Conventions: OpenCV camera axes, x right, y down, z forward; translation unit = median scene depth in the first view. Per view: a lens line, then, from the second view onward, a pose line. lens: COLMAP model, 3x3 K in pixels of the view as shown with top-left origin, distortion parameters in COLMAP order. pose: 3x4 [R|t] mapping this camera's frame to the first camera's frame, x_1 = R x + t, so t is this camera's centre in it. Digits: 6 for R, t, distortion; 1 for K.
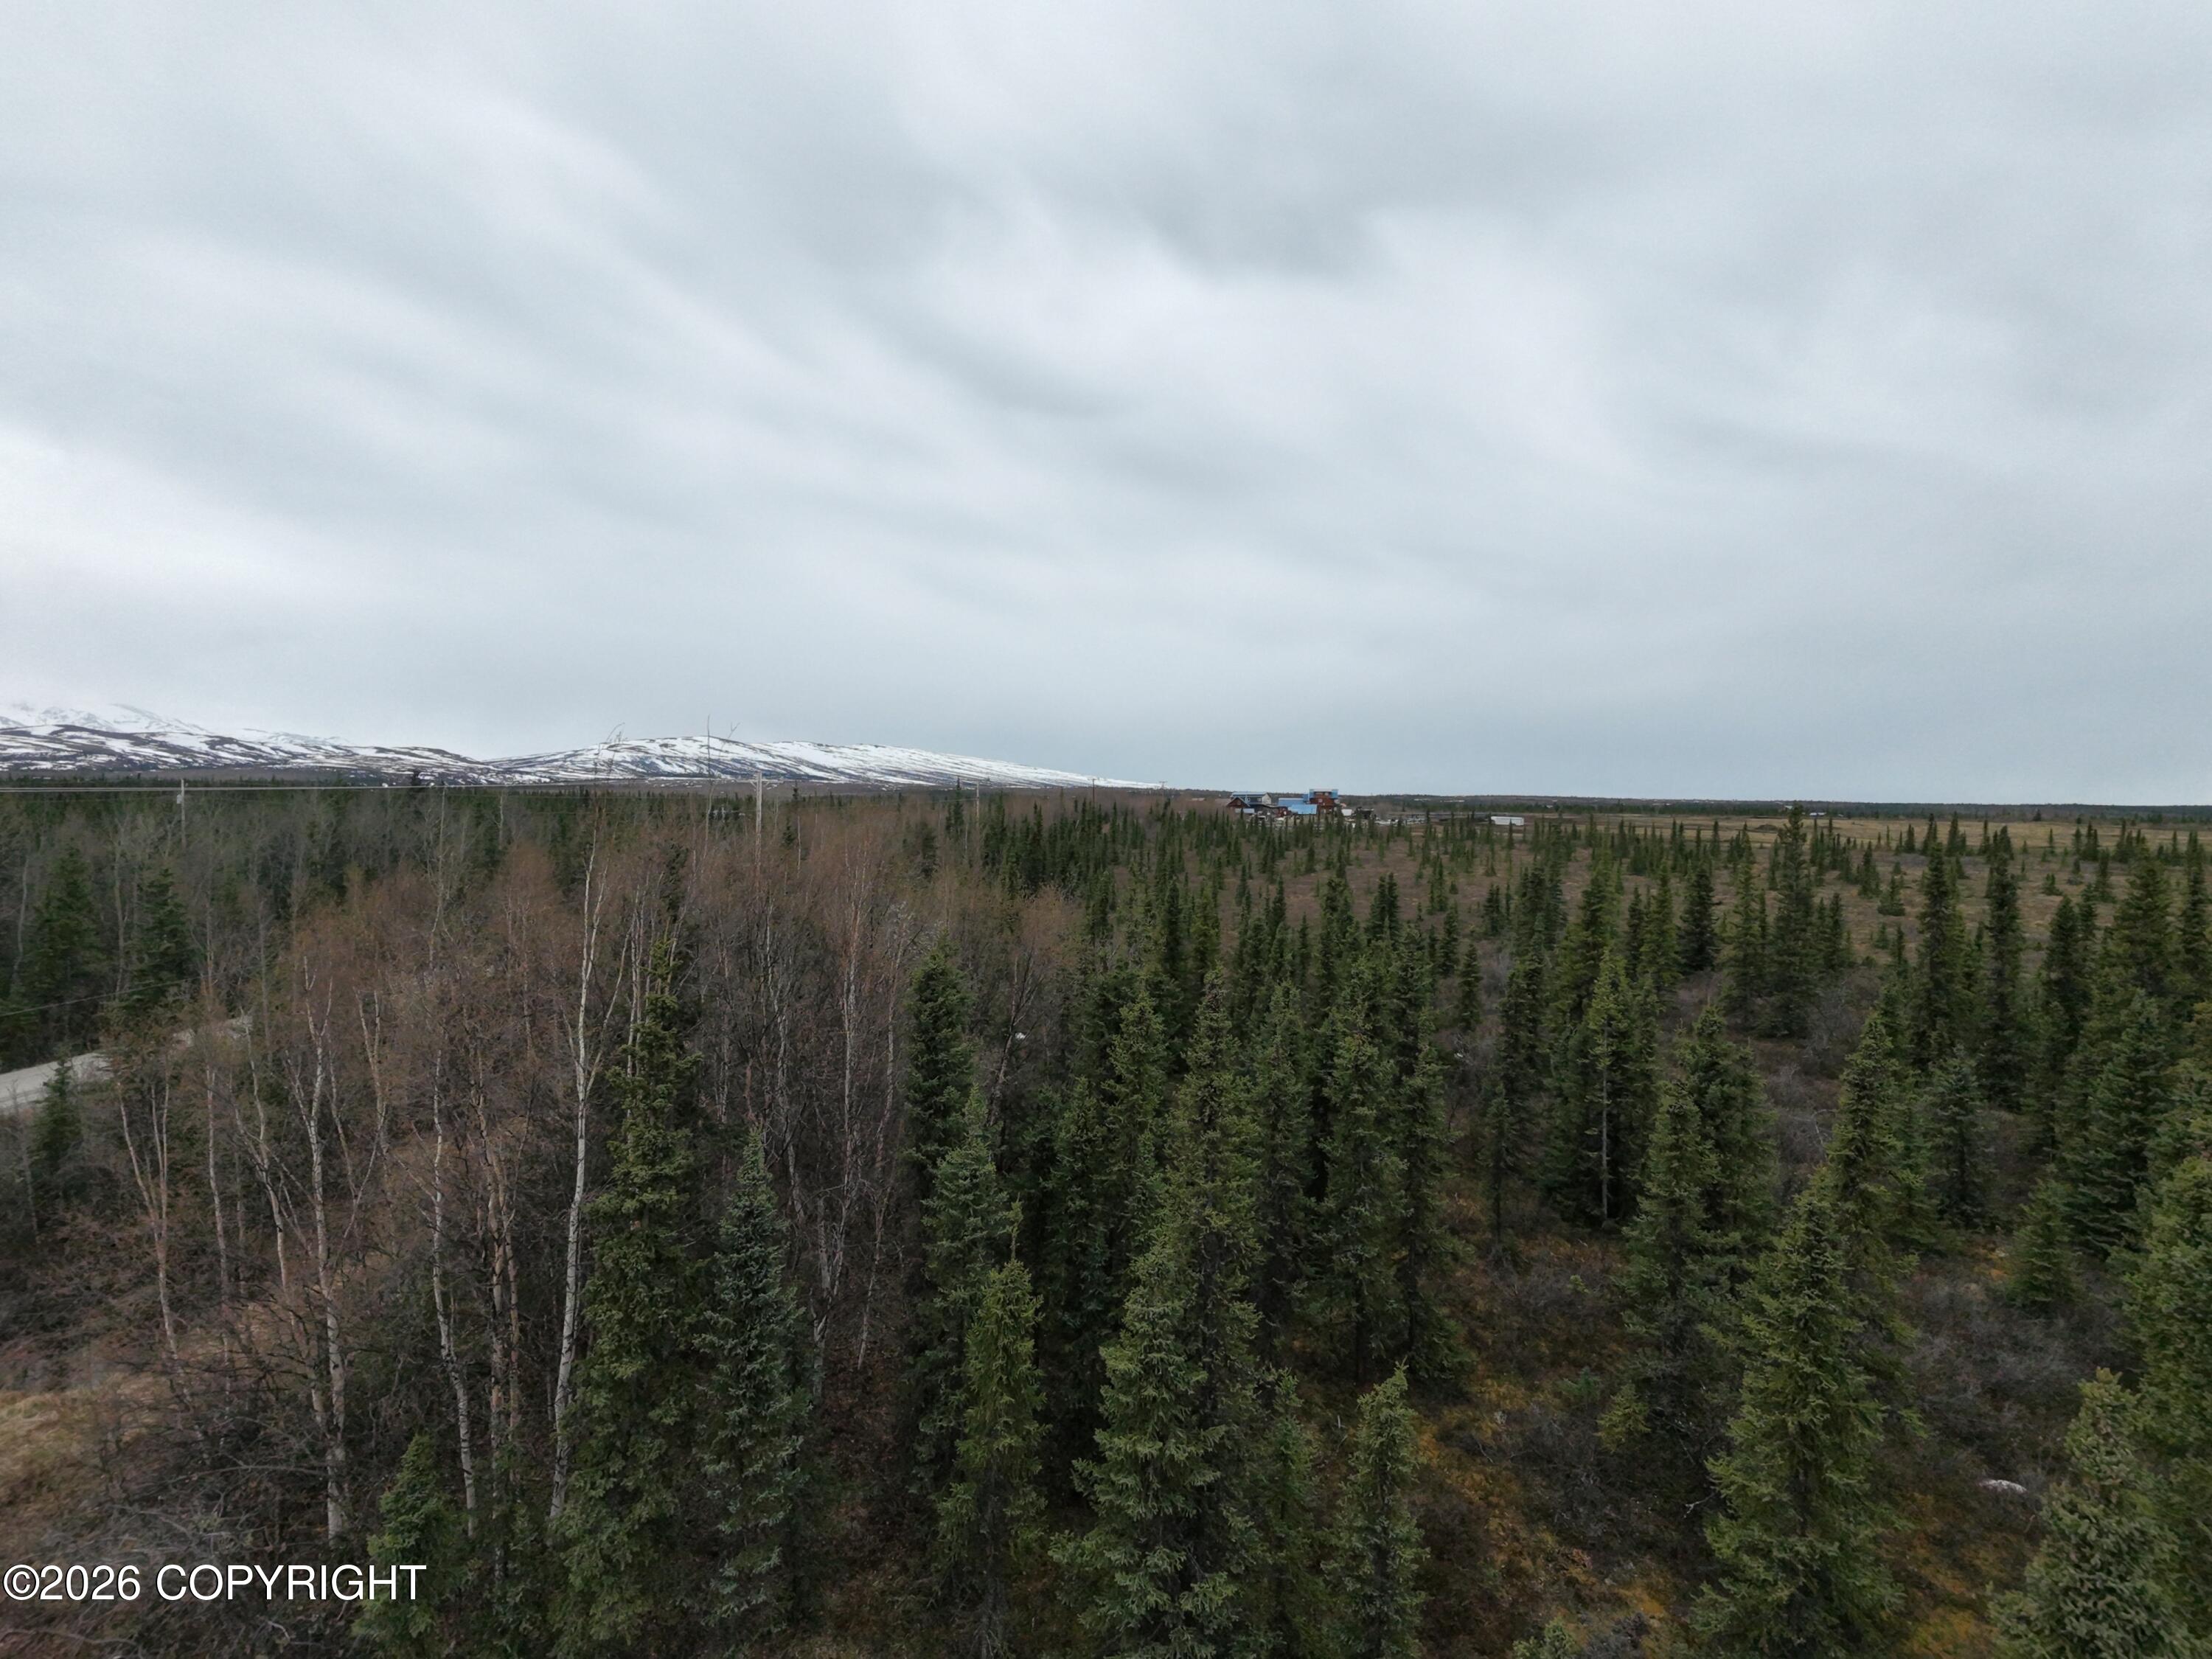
lens RADIAL K [[1052.3, 0, 1106.0], [0, 1052.3, 829.5], [0, 0, 1]] dist [-0.000977, 0.002351]
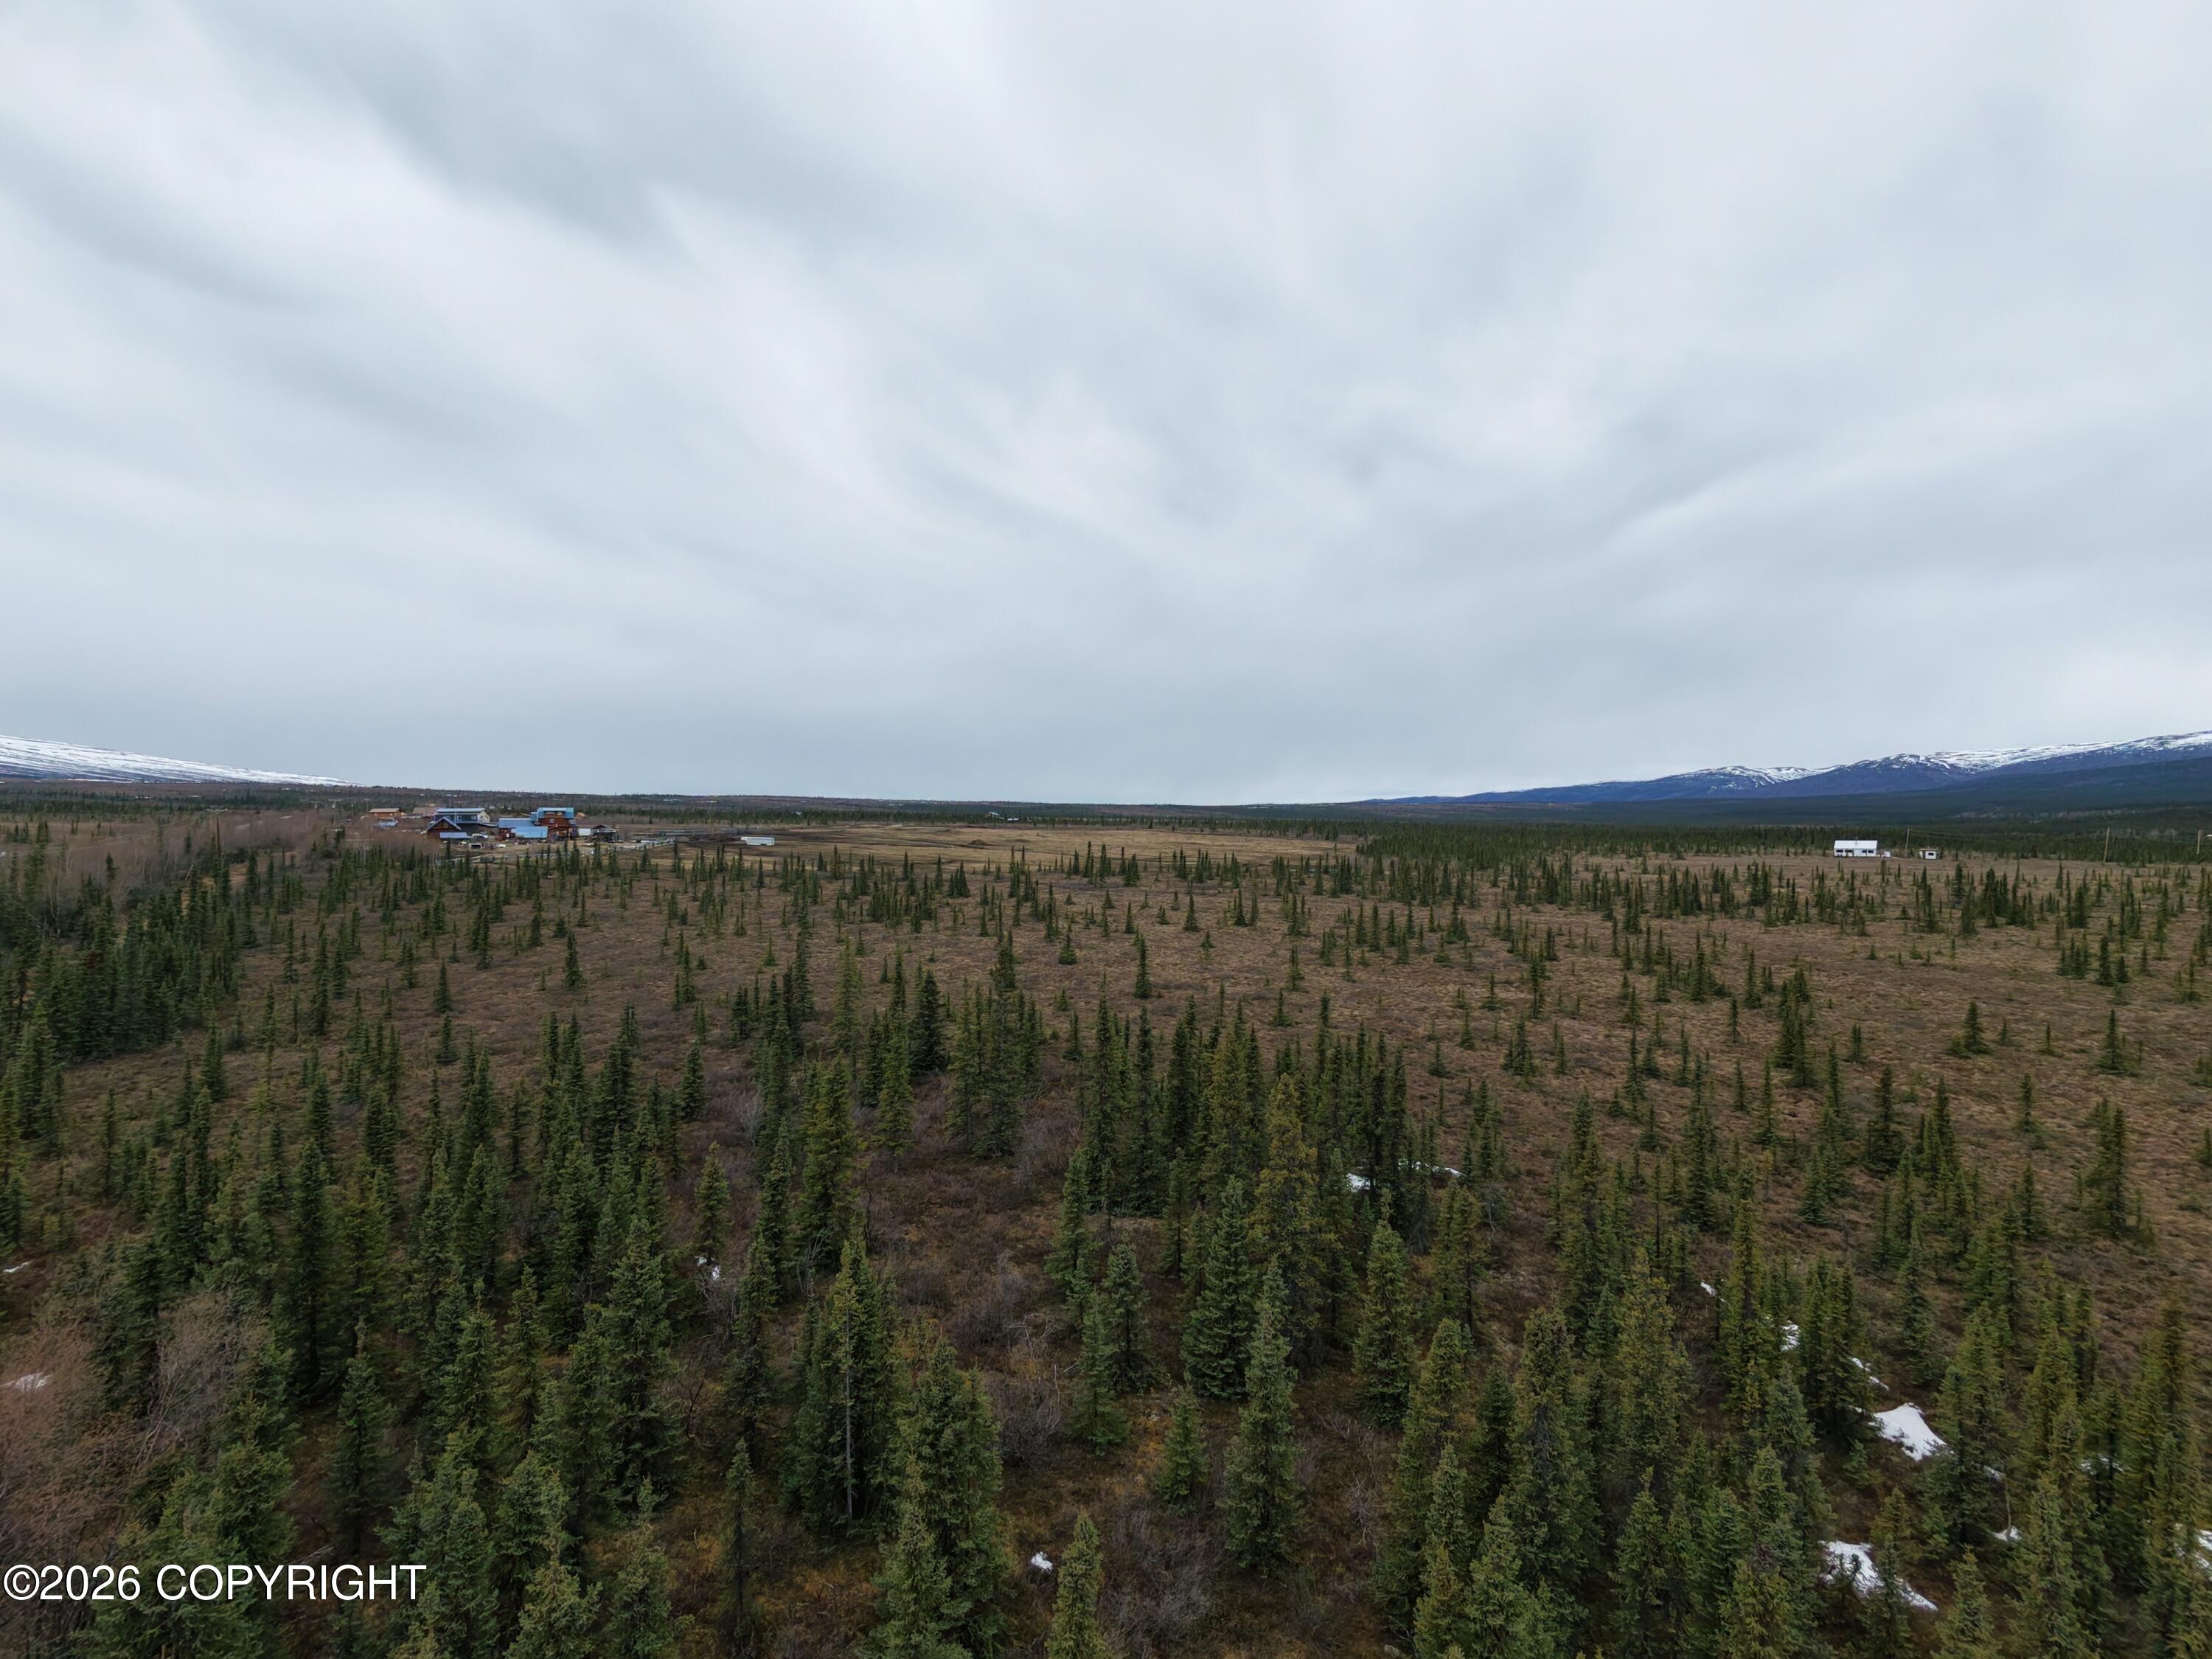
lens RADIAL K [[1053.0, 0, 1105.7], [0, 1053.0, 830.7], [0, 0, 1]] dist [-0.002801, 0.004266]
pose [[0.775984, -0.015599, 0.630560, 0.030879], [0.013897, 0.999874, 0.007634, -0.157329], [-0.630600, 0.002839, 0.776103, 0.054042]]
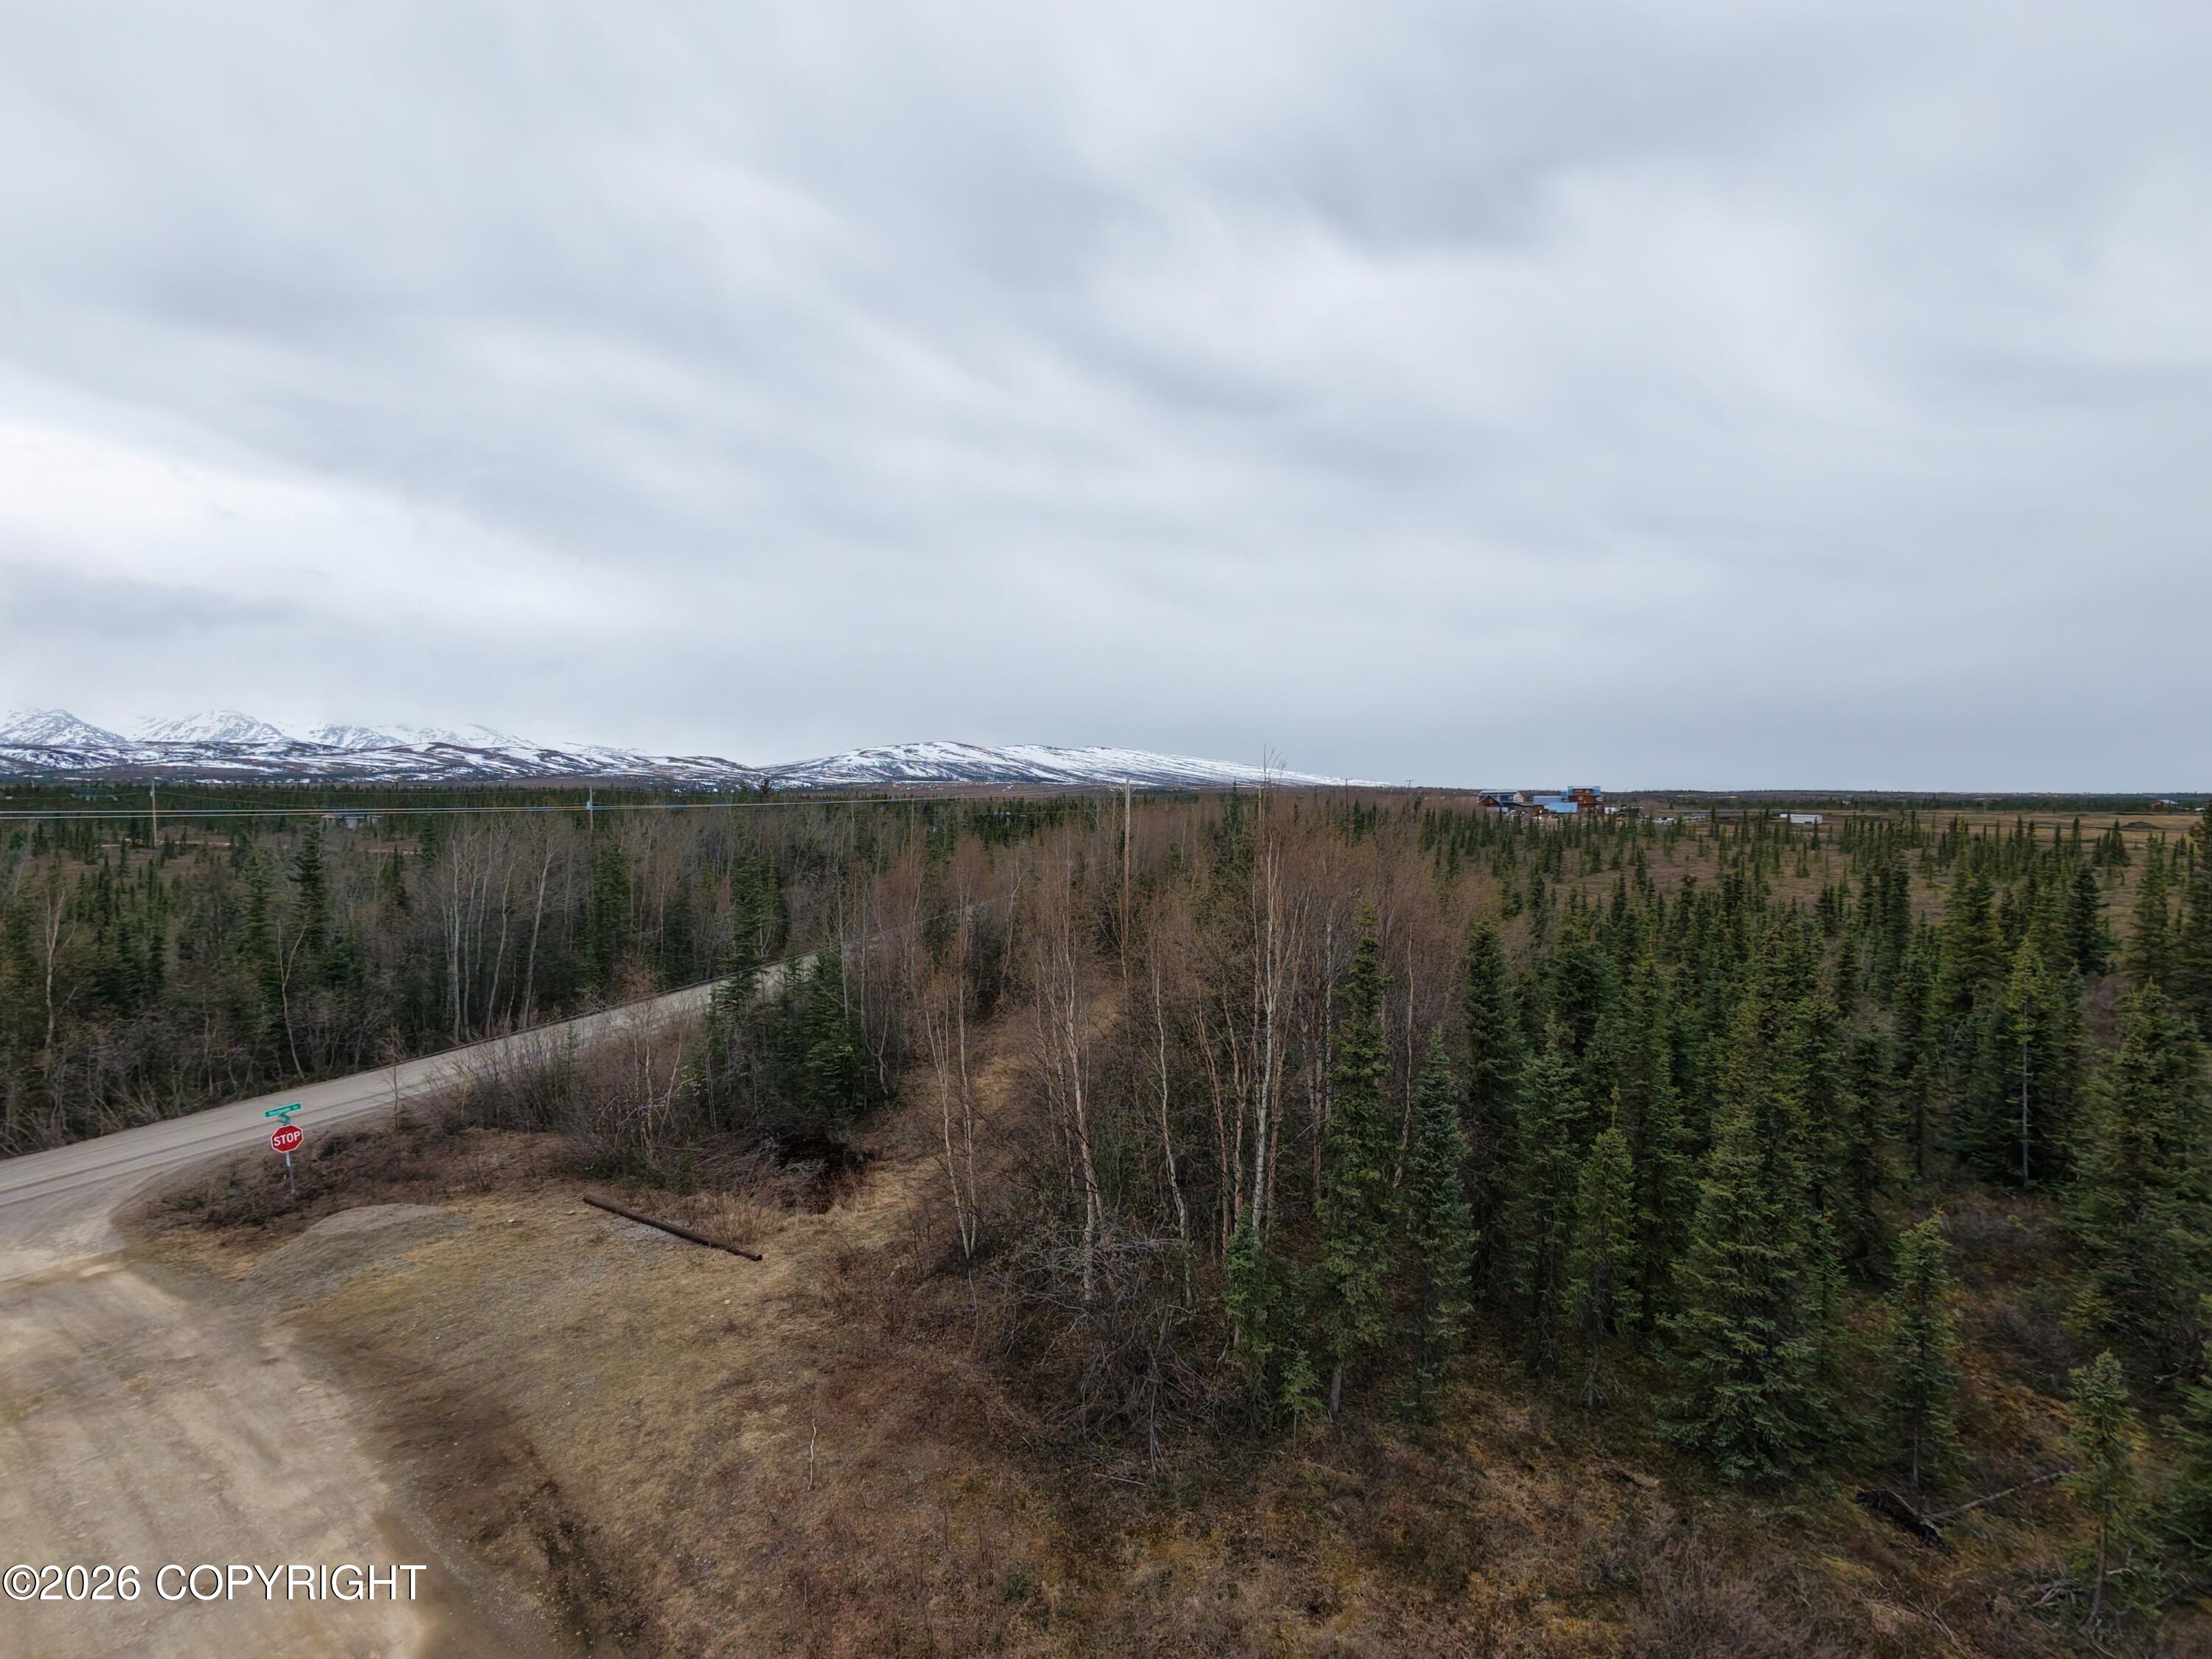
lens RADIAL K [[1053.0, 0, 1105.7], [0, 1053.0, 830.7], [0, 0, 1]] dist [-0.002801, 0.004266]
pose [[0.977817, -0.001467, -0.209456, -0.137422], [0.001733, 0.999998, 0.001087, 0.000099], [0.209454, -0.001425, 0.977818, -0.163304]]
